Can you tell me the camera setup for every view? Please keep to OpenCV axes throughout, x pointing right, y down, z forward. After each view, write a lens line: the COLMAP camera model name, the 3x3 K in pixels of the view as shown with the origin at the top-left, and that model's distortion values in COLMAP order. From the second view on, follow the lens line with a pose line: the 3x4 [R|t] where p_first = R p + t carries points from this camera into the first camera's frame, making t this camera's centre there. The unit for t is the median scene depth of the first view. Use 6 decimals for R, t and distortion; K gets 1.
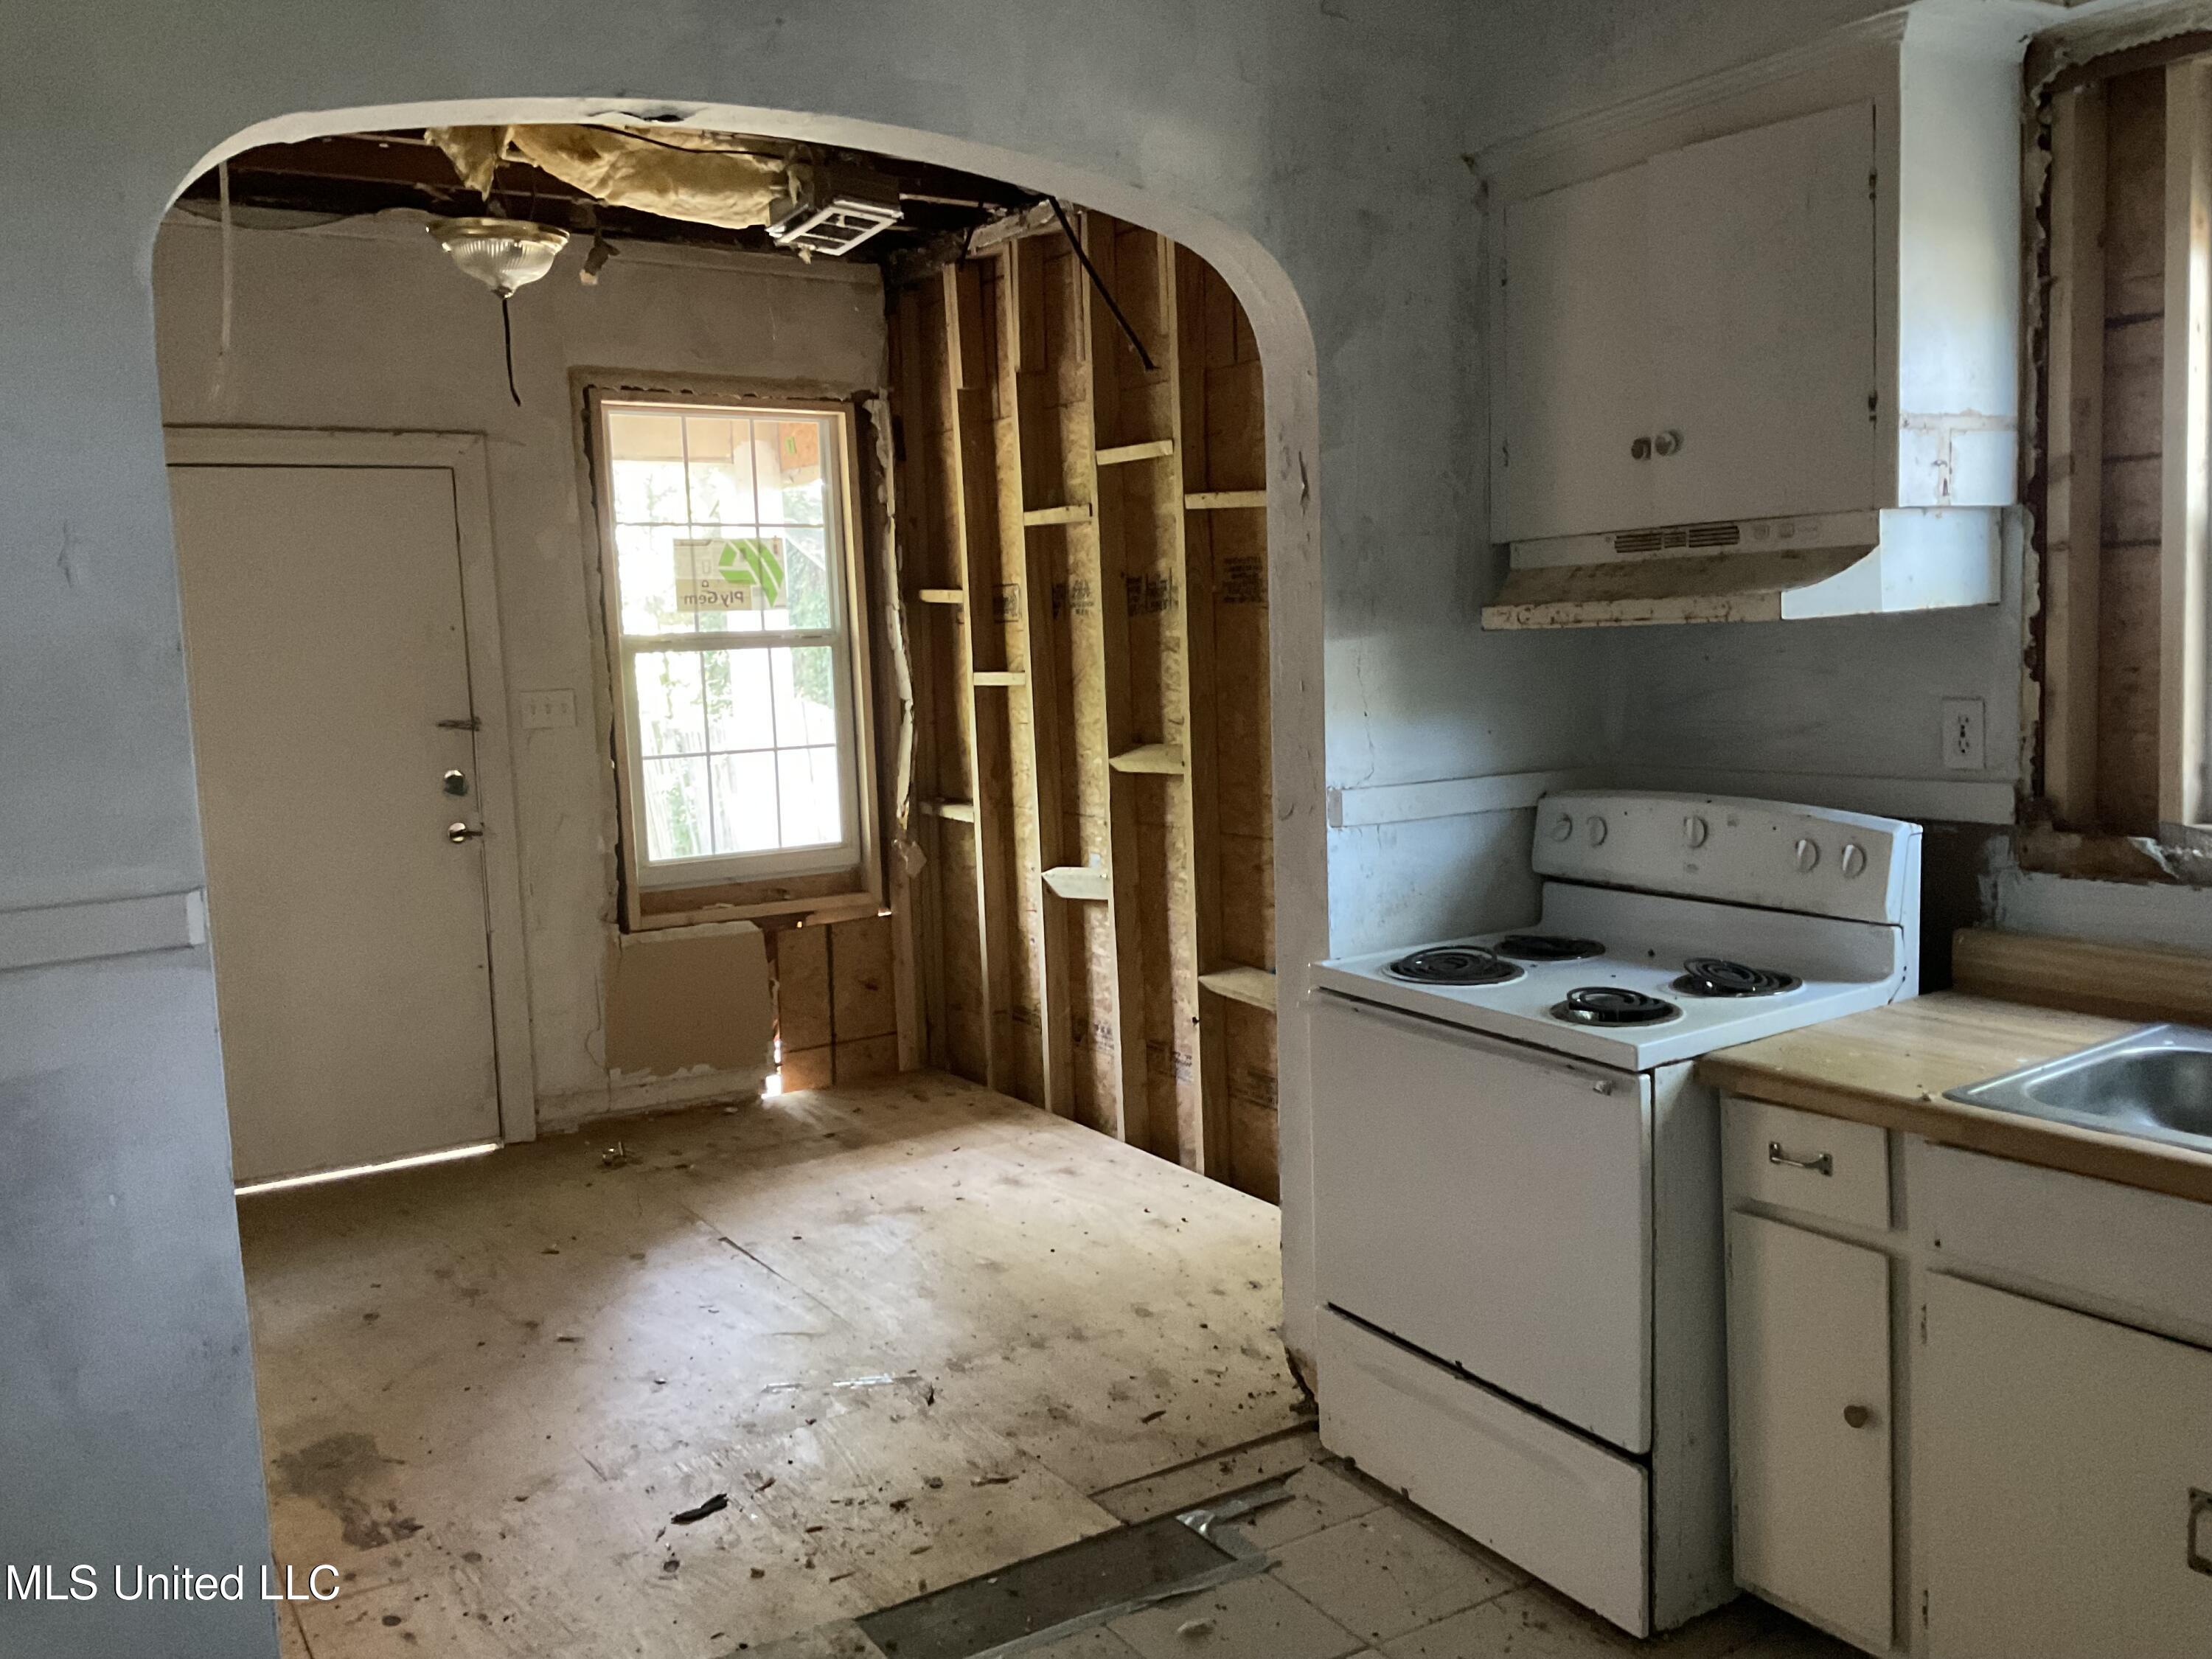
lens RADIAL K [[1836.2, 0, 1106.0], [0, 1836.2, 829.5], [0, 0, 1]] dist [0.074222, -0.120851]
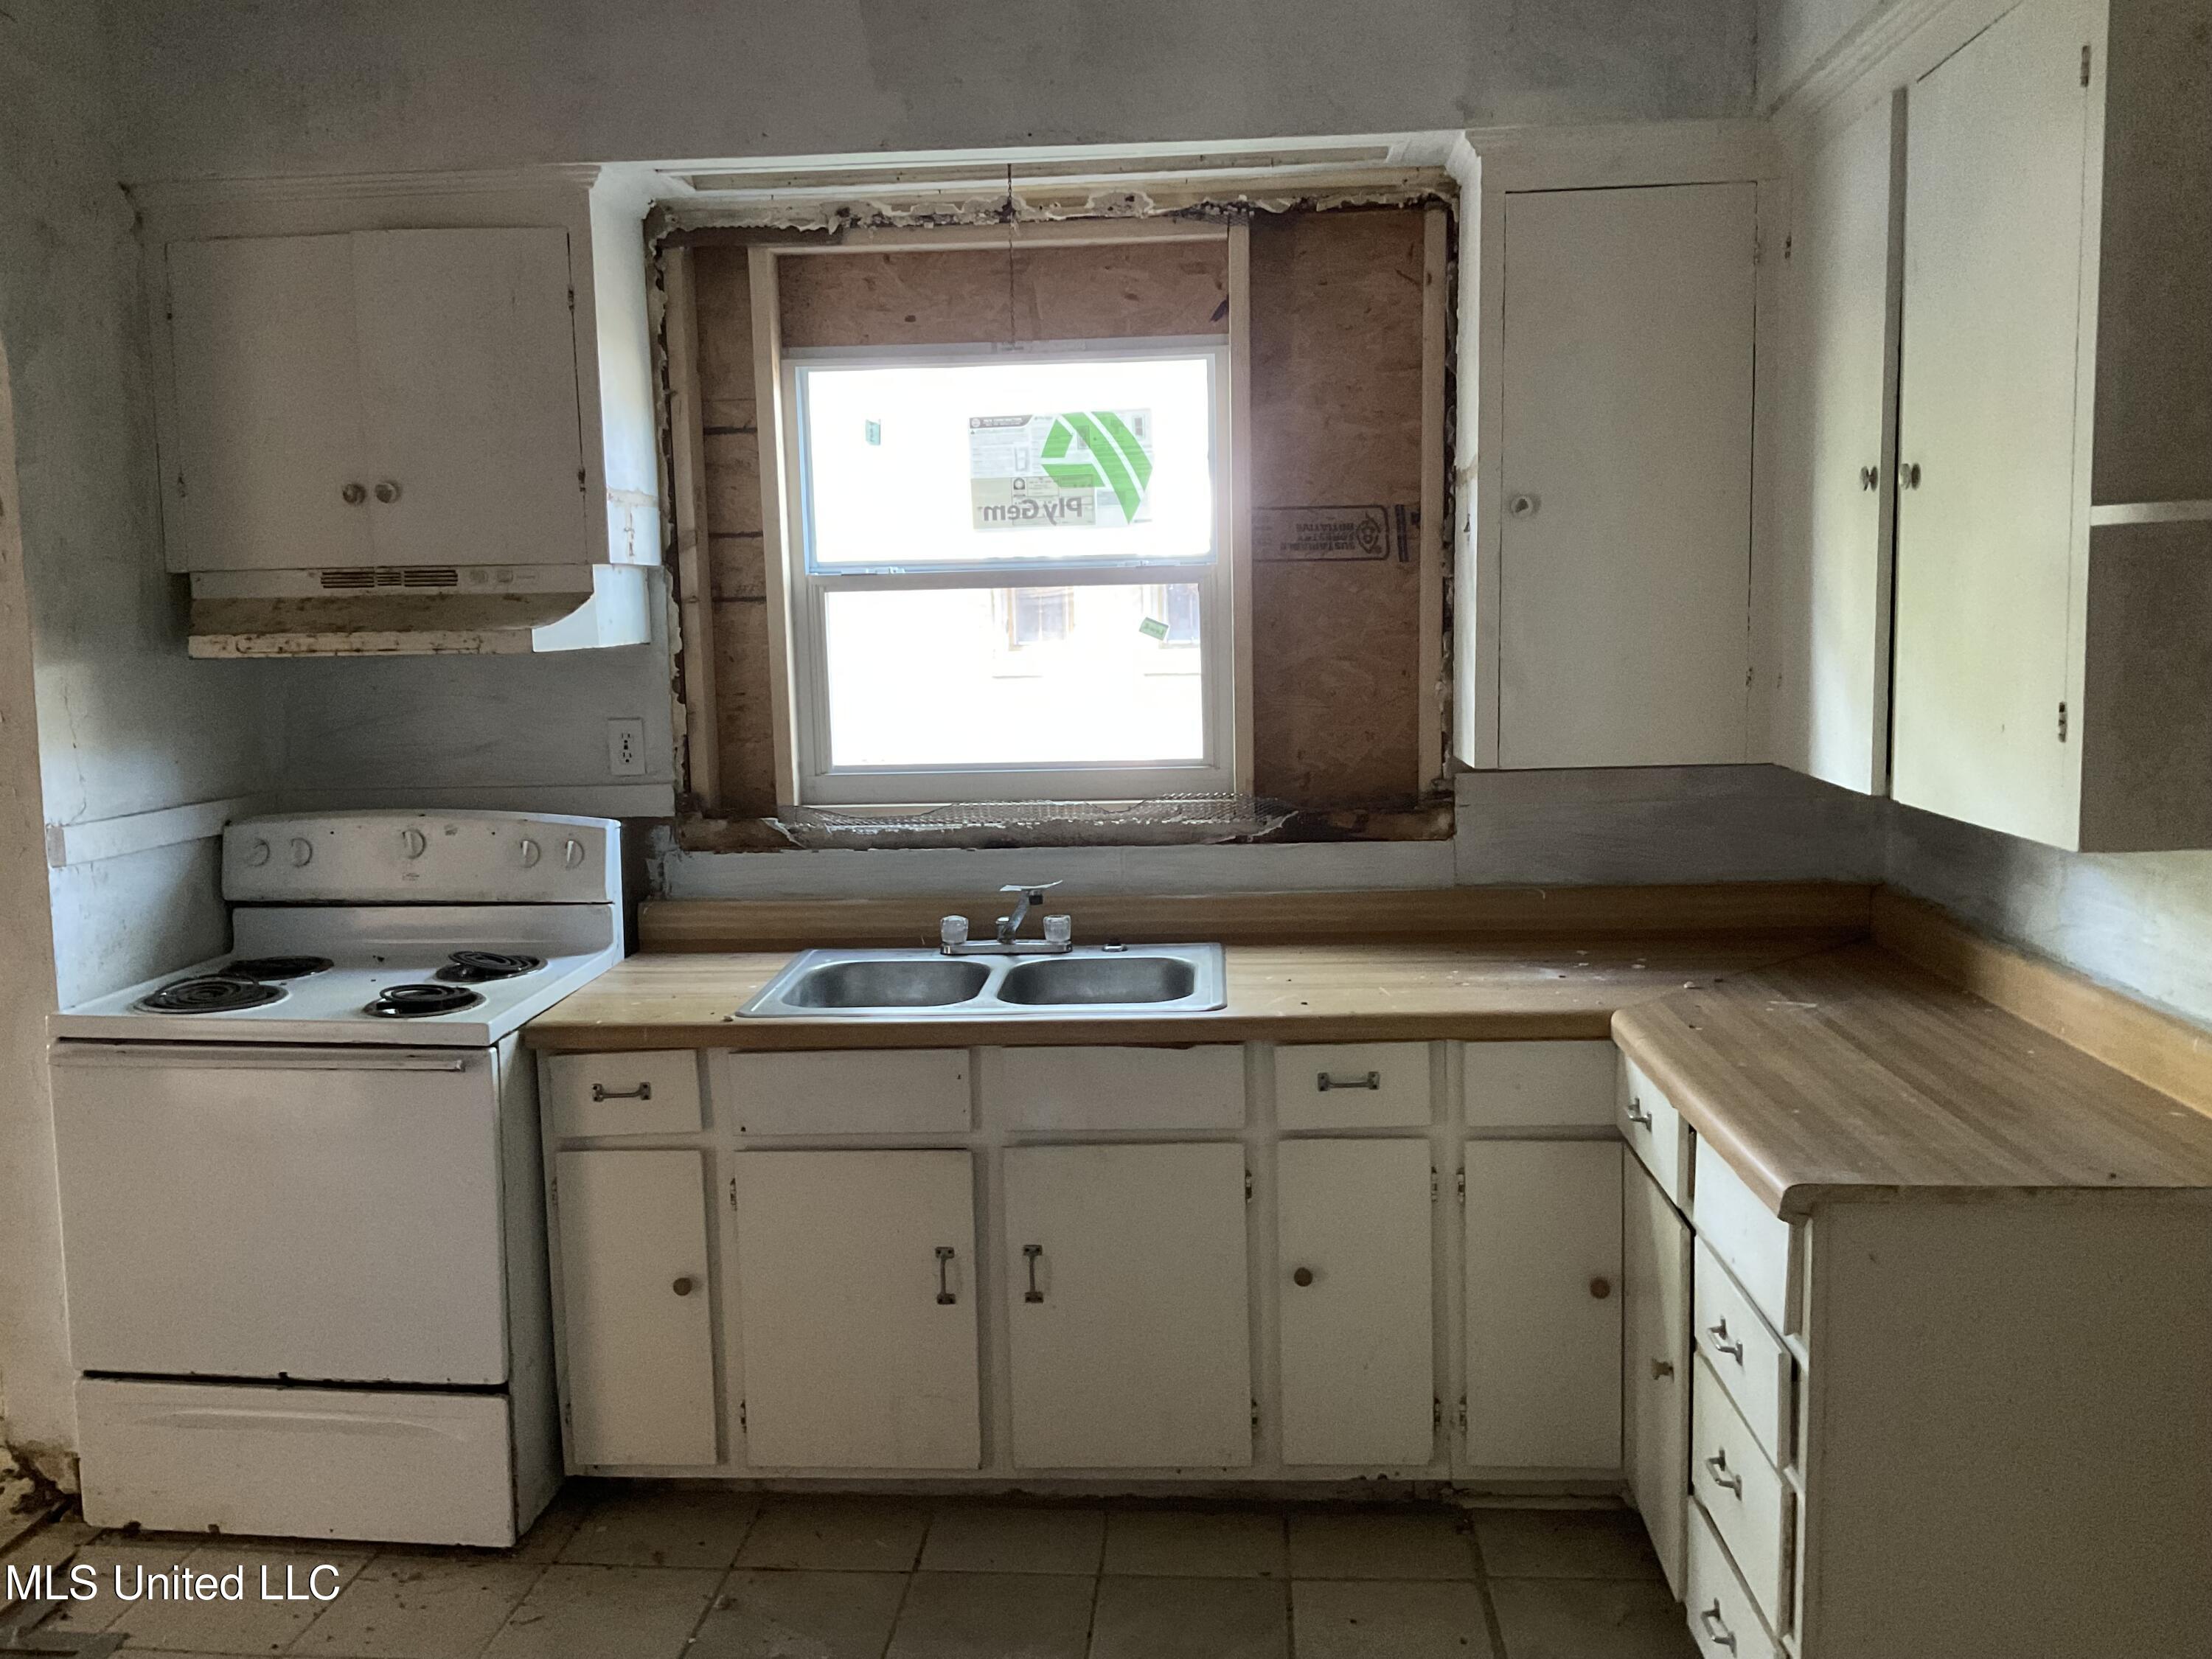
lens RADIAL K [[1836.2, 0, 1106.0], [0, 1836.2, 829.5], [0, 0, 1]] dist [0.074222, -0.120851]
pose [[0.596043, -0.064636, 0.800347, -0.351597], [0.085110, 0.996225, 0.017071, 0.010341], [-0.798429, 0.057942, 0.599294, 0.004654]]
